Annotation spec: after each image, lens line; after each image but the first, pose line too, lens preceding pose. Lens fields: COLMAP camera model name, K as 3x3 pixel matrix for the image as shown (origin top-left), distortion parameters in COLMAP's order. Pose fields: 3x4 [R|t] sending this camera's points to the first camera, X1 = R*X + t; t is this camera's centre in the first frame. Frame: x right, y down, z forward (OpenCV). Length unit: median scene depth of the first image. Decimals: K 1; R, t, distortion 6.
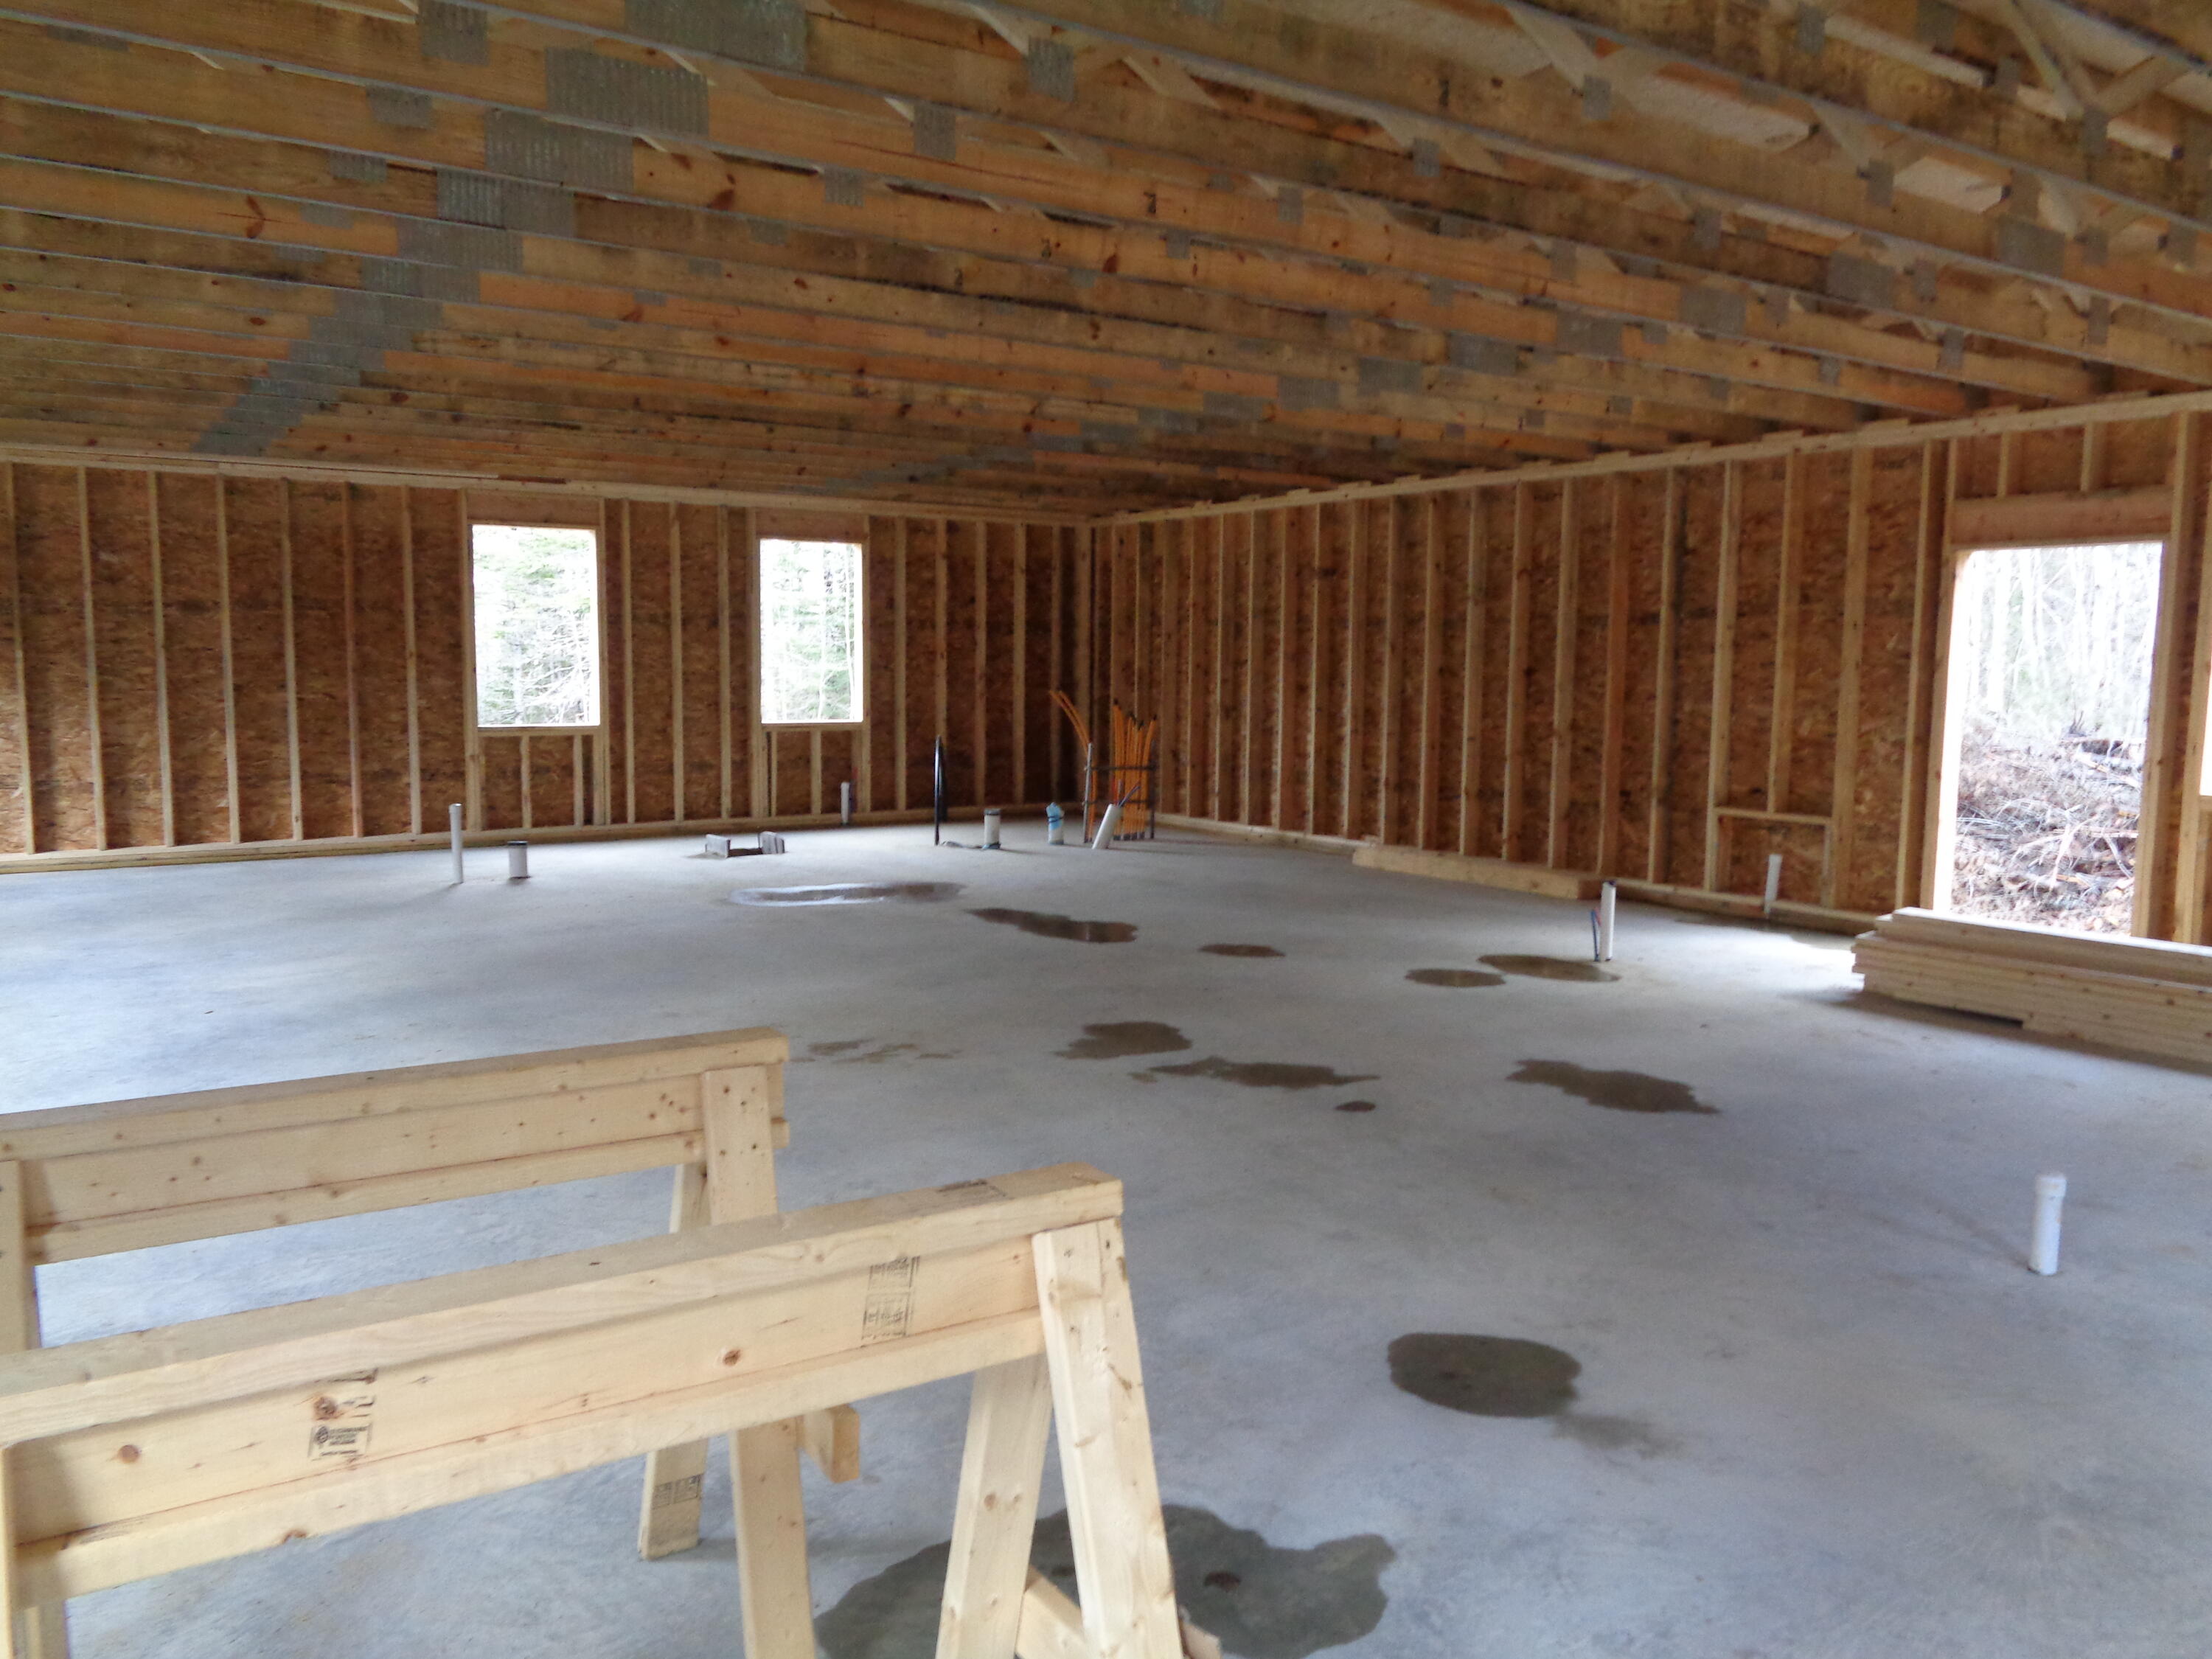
lens RADIAL K [[1682.9, 0, 1106.0], [0, 1682.9, 829.5], [0, 0, 1]] dist [0.000554, 0.011308]
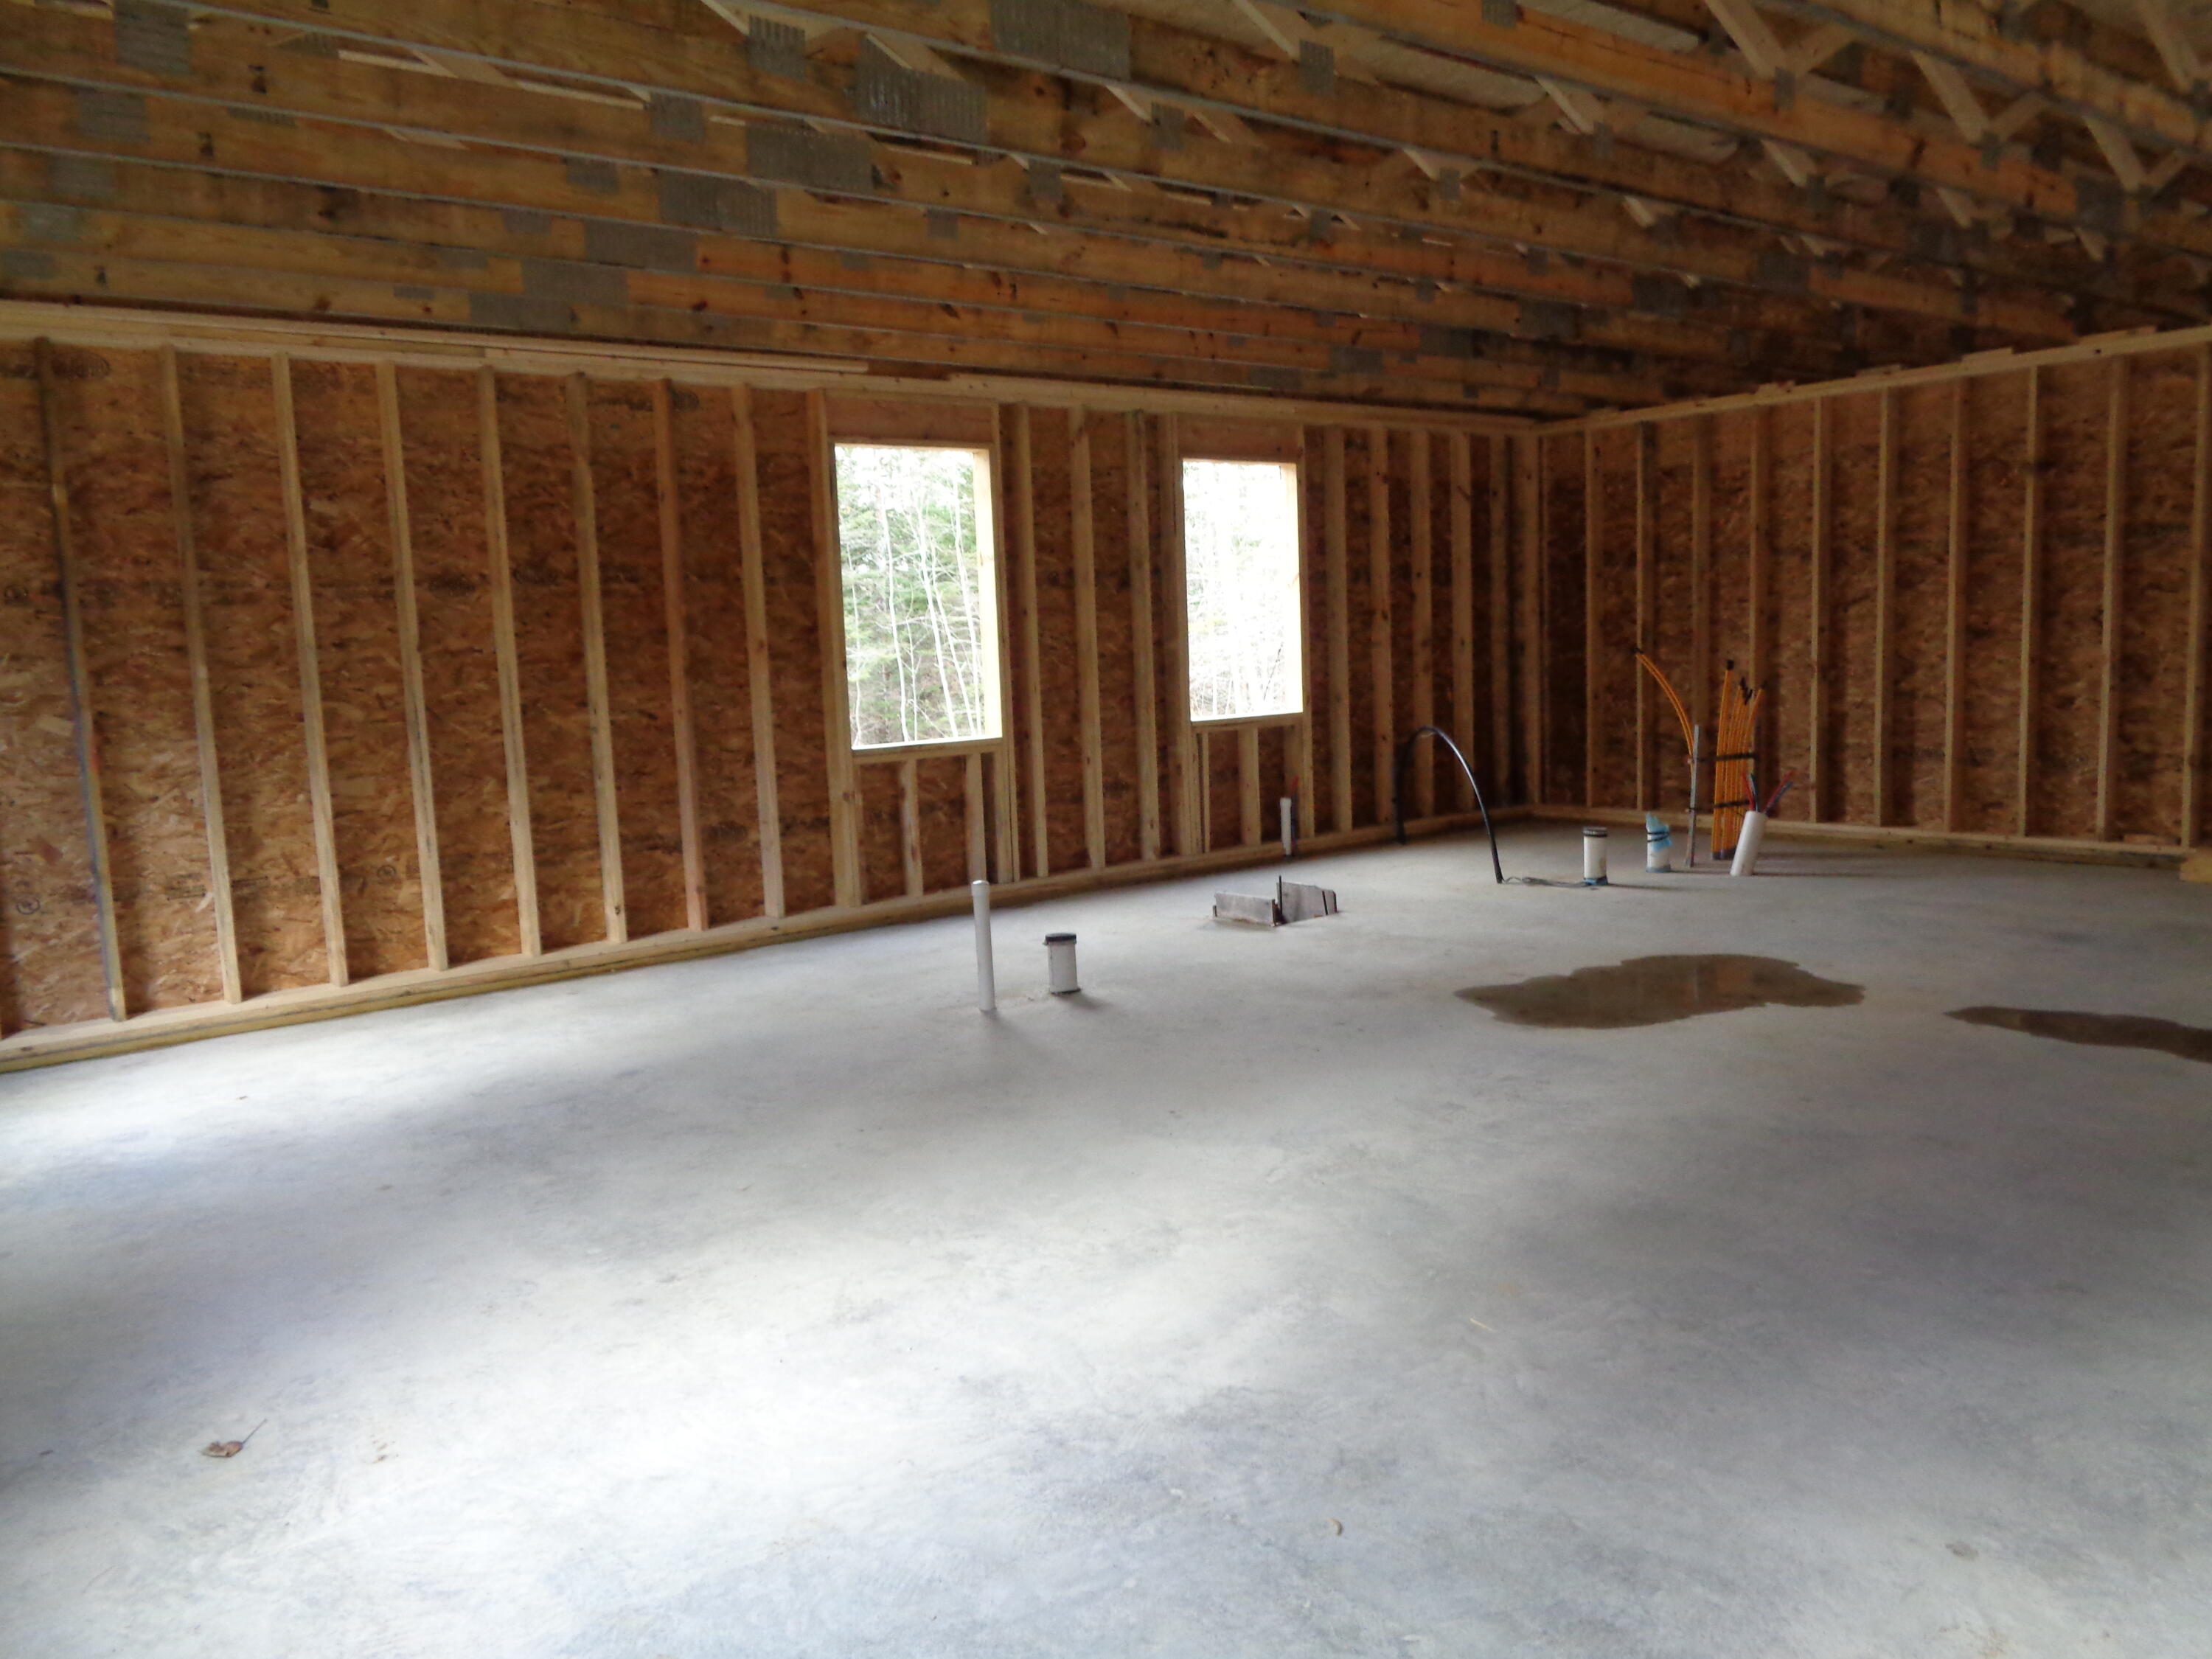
lens RADIAL K [[1682.9, 0, 1106.0], [0, 1682.9, 829.5], [0, 0, 1]] dist [0.000554, 0.011308]
pose [[0.993722, -0.059102, 0.094995, -0.350259], [0.057730, 0.998185, 0.017135, -0.036435], [-0.095835, -0.011543, 0.995330, 0.340202]]
